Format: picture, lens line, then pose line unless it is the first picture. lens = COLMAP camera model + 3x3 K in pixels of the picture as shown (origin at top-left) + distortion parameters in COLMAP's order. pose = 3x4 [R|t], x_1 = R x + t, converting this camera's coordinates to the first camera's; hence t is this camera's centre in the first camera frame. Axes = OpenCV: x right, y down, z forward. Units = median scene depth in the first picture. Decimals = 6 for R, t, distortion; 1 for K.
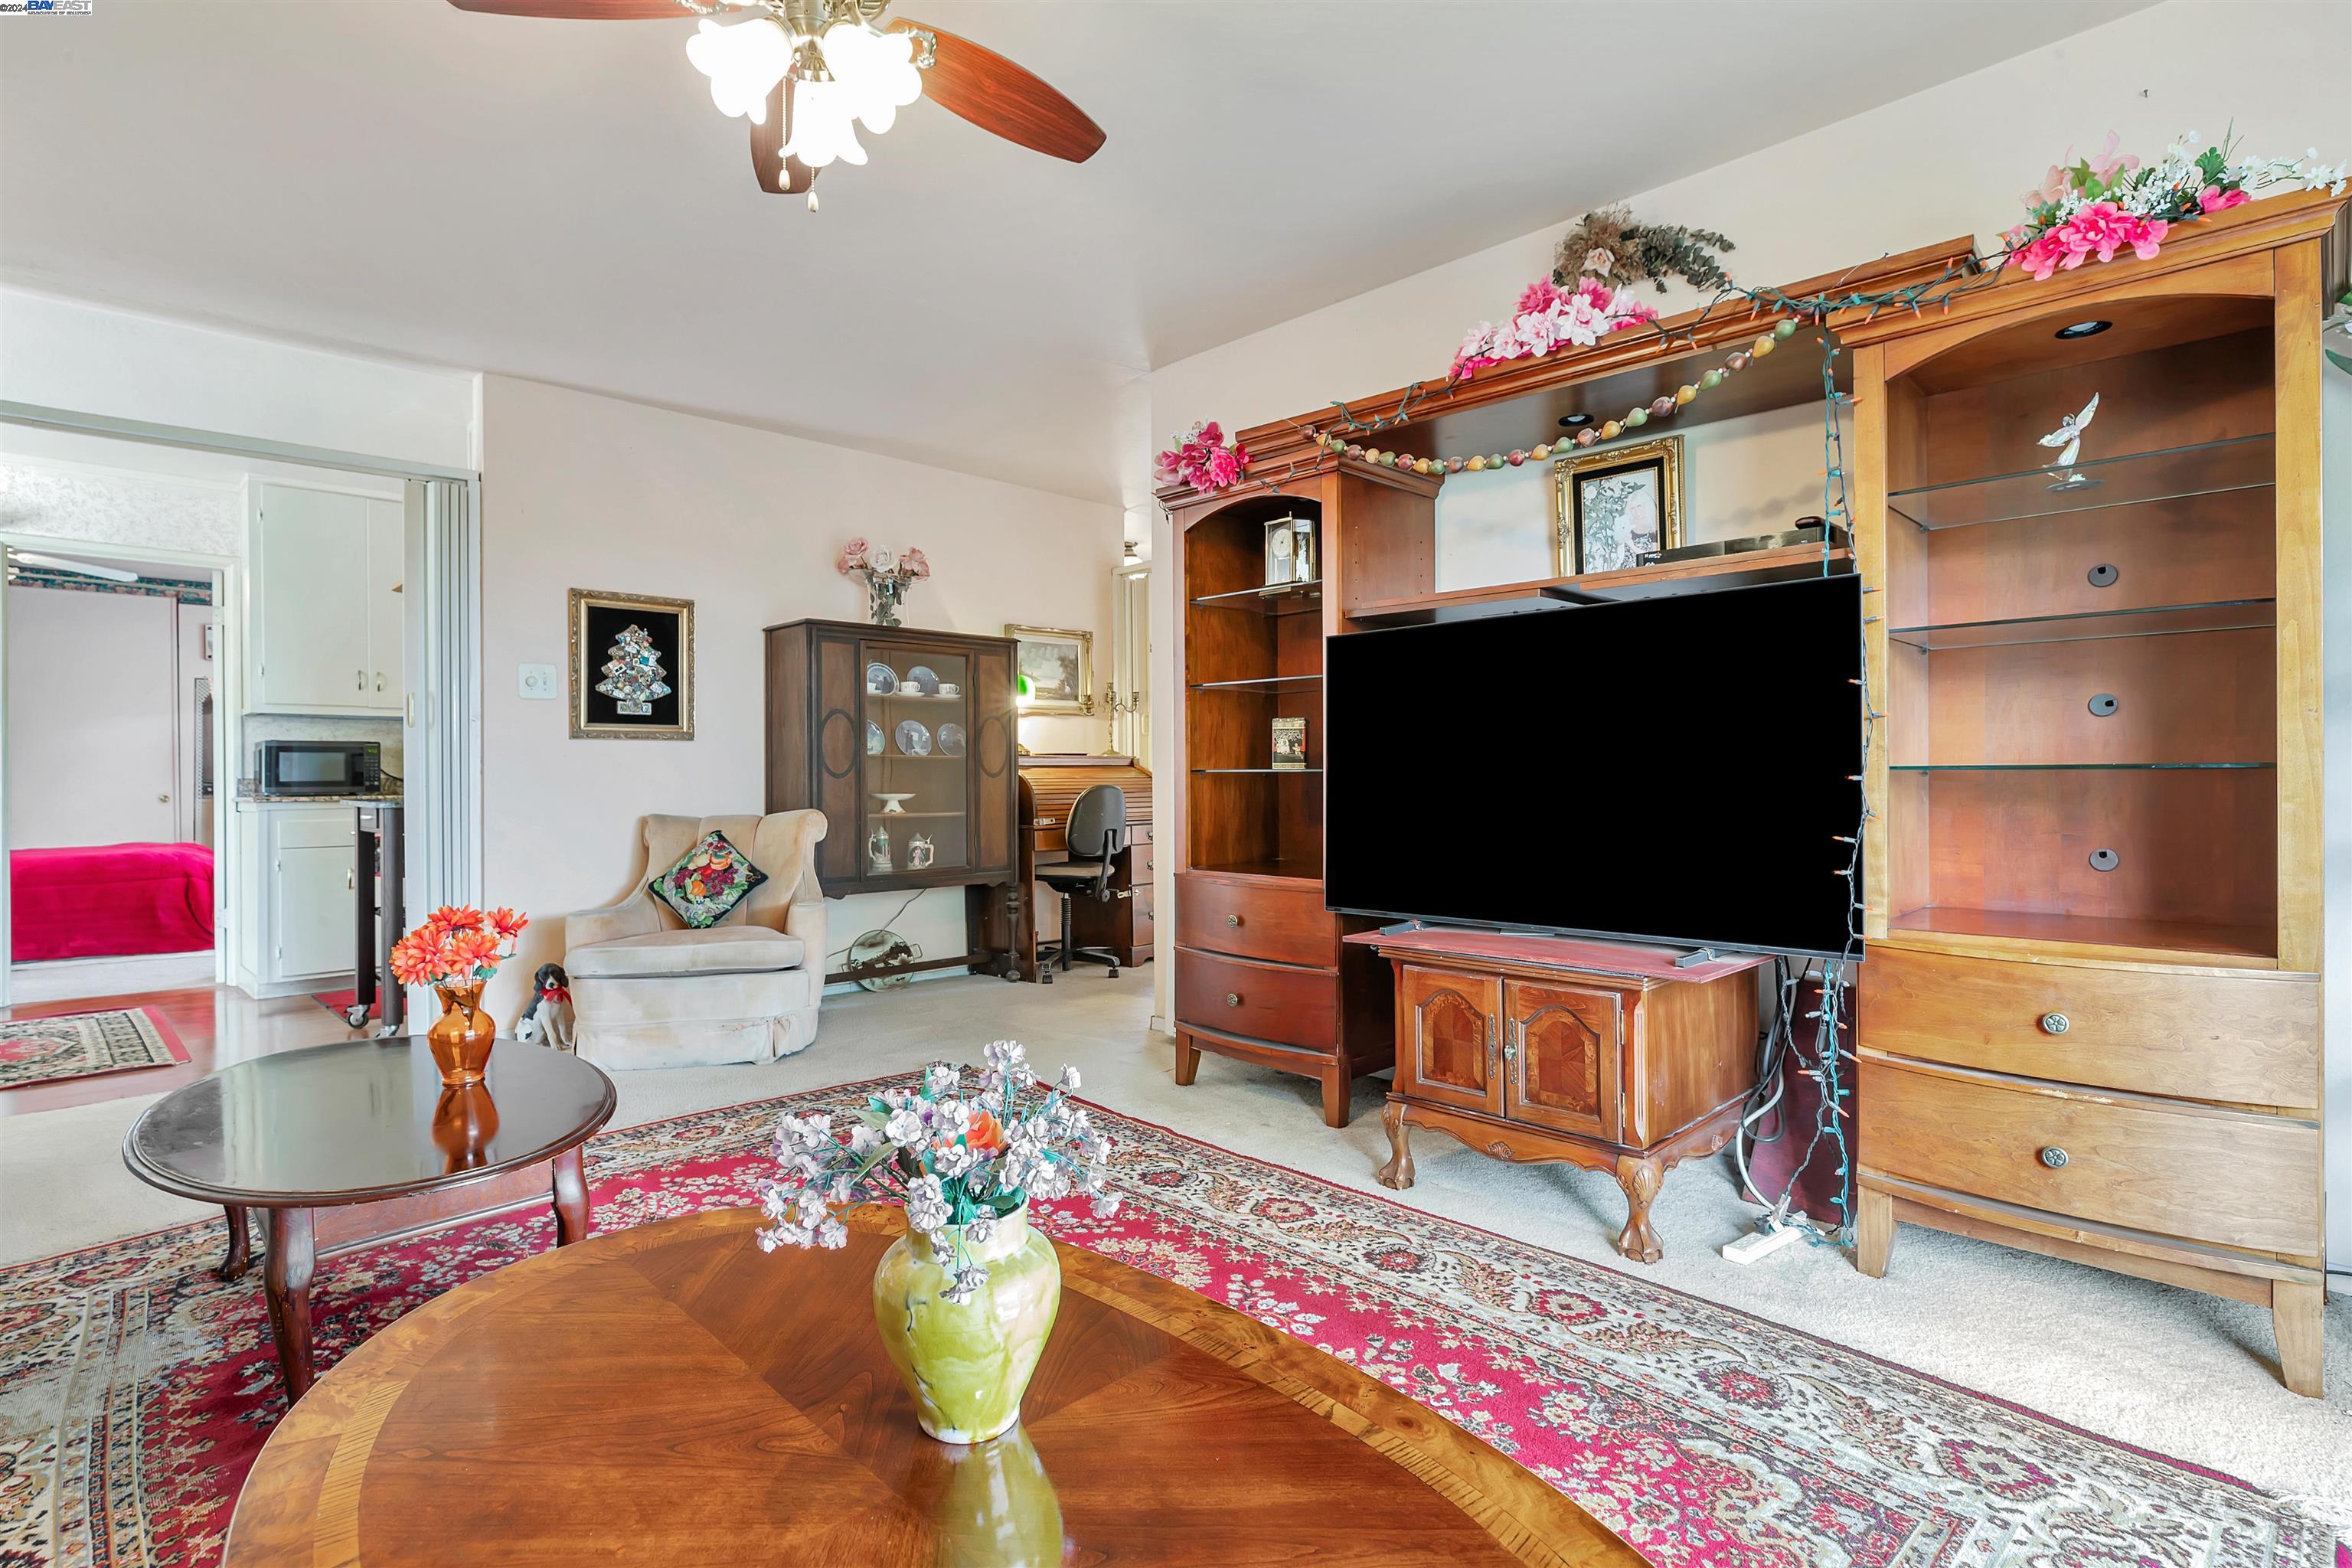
lens RADIAL K [[1131.9, 0, 1127.2], [0, 1131.9, 778.7], [0, 0, 1]] dist [-0.001141, -0.001886]
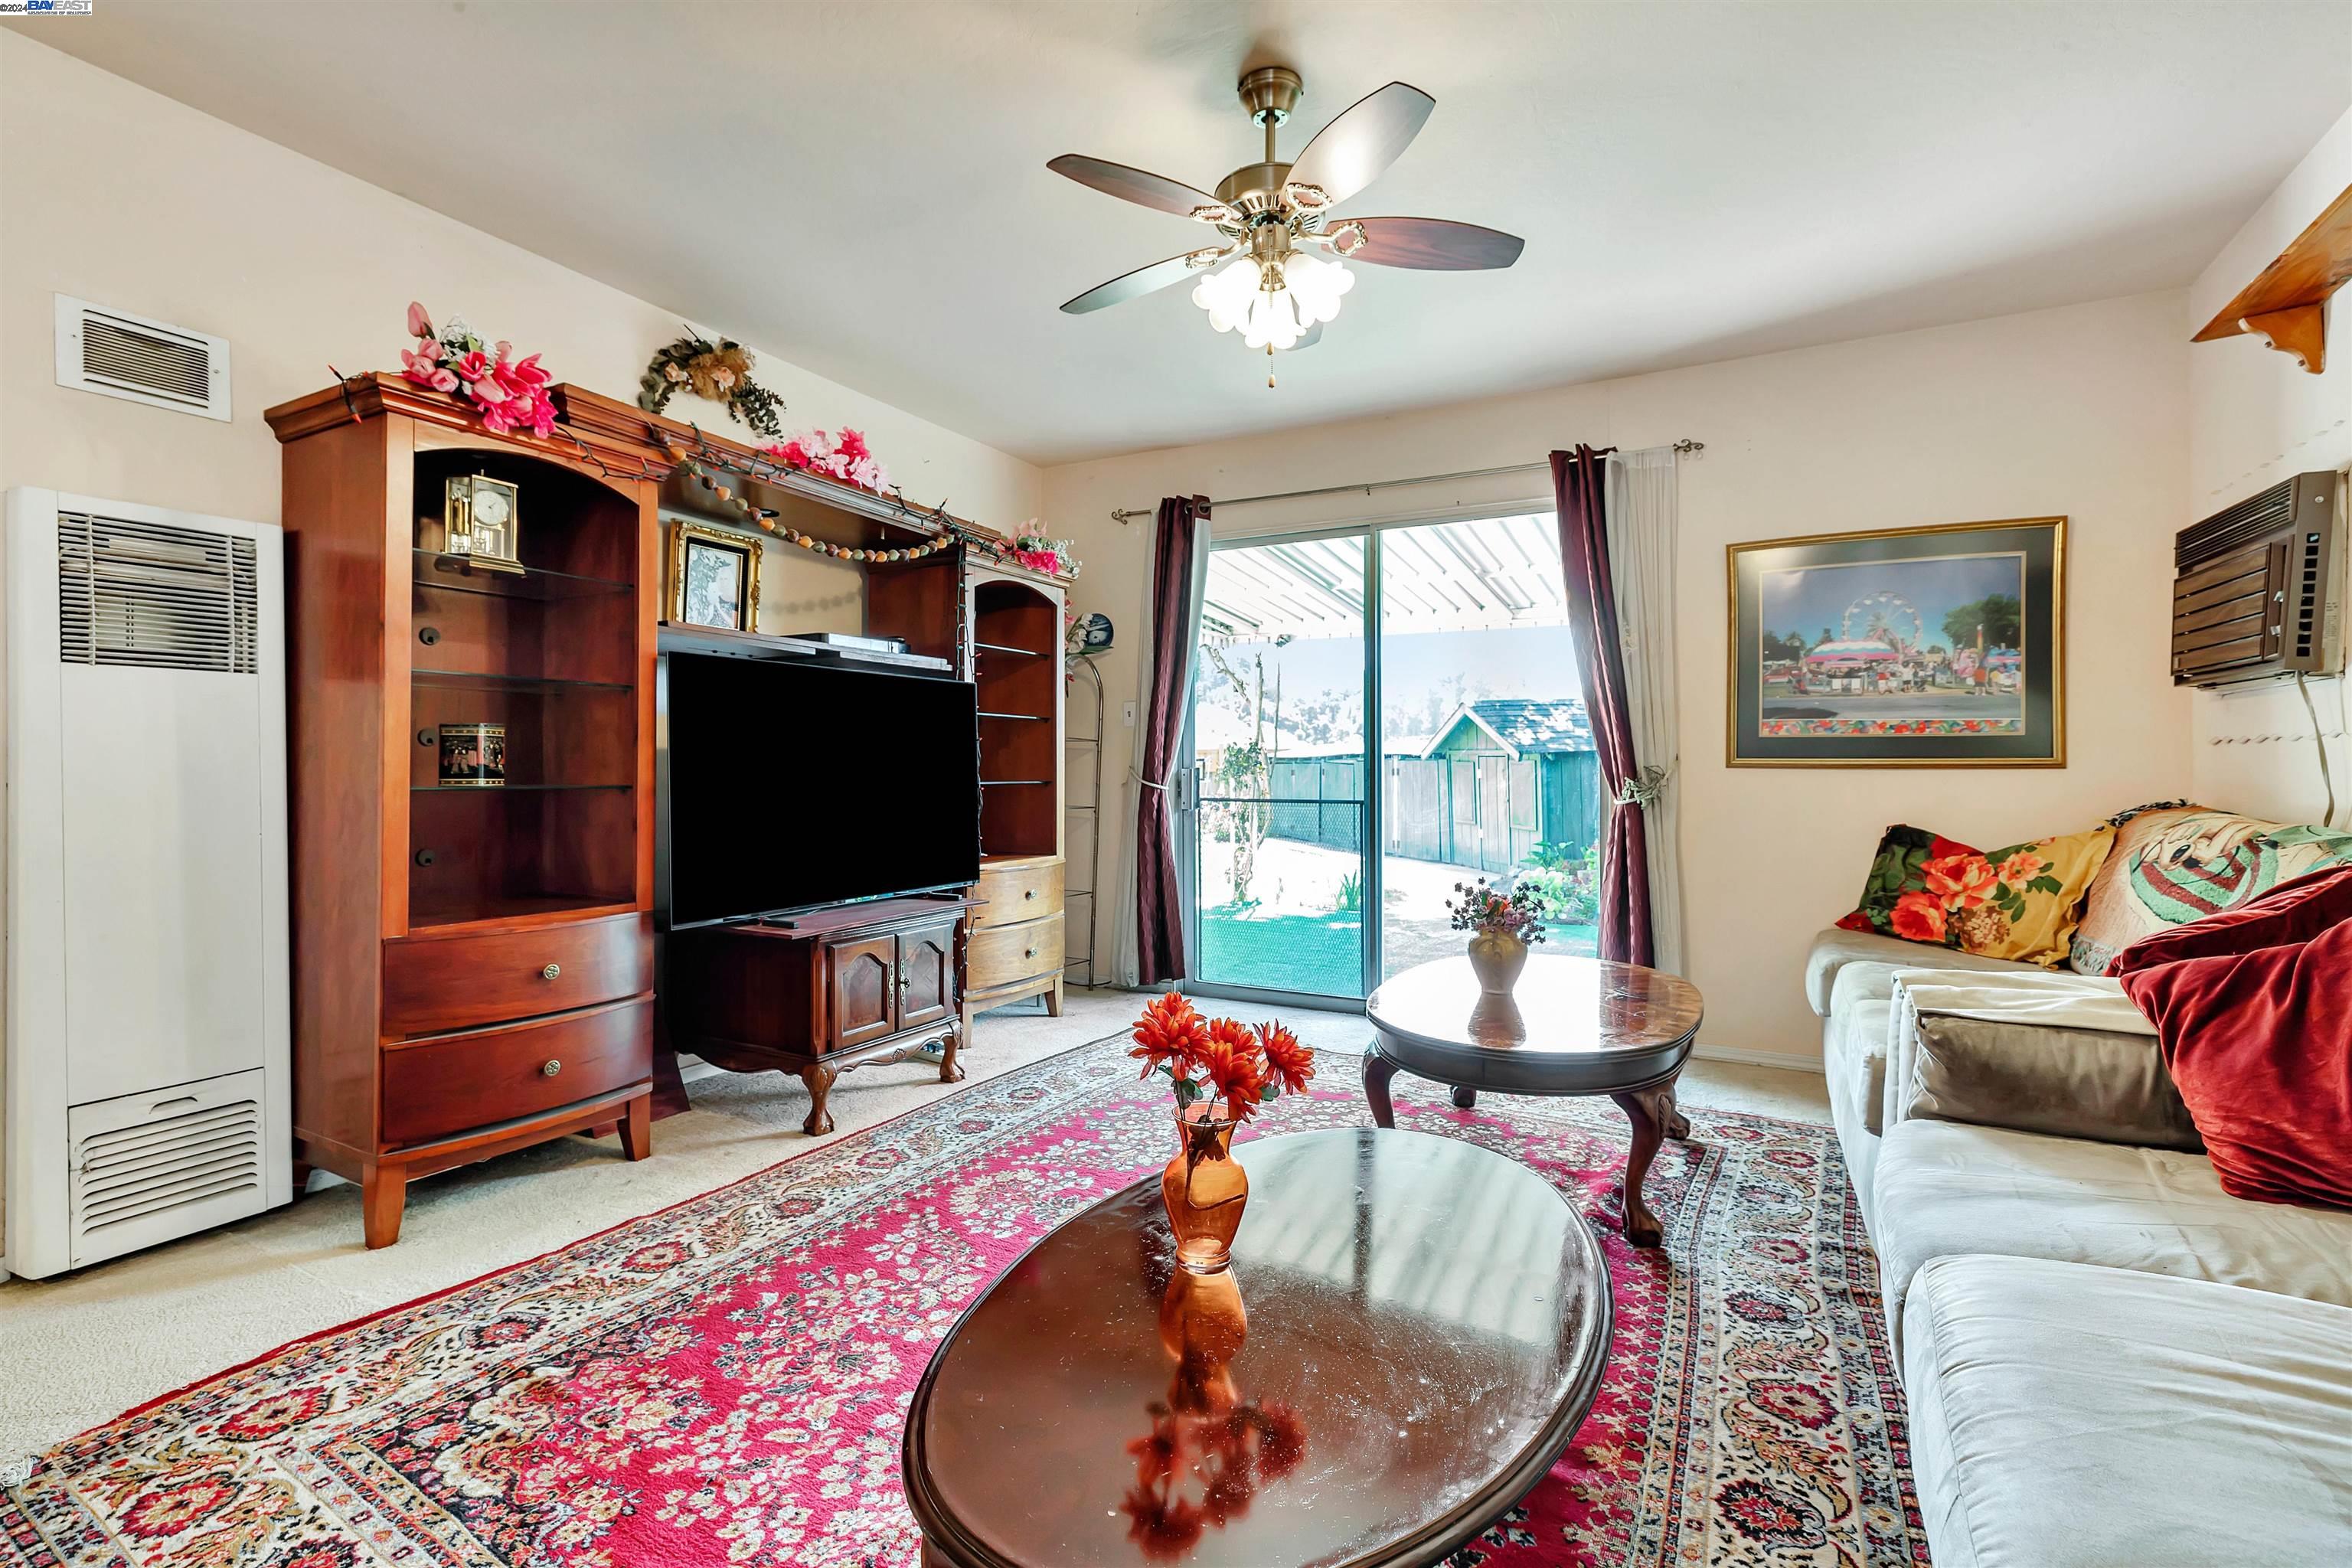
lens RADIAL K [[1104.3, 0, 1179.0], [0, 1104.3, 778.7], [0, 0, 1]] dist [0.011869, -0.005946]
pose [[-0.311294, -0.013275, 0.950221, -1.018981], [-0.003439, 0.999912, 0.012843, -0.036115], [-0.950307, 0.000731, -0.311313, 1.015776]]
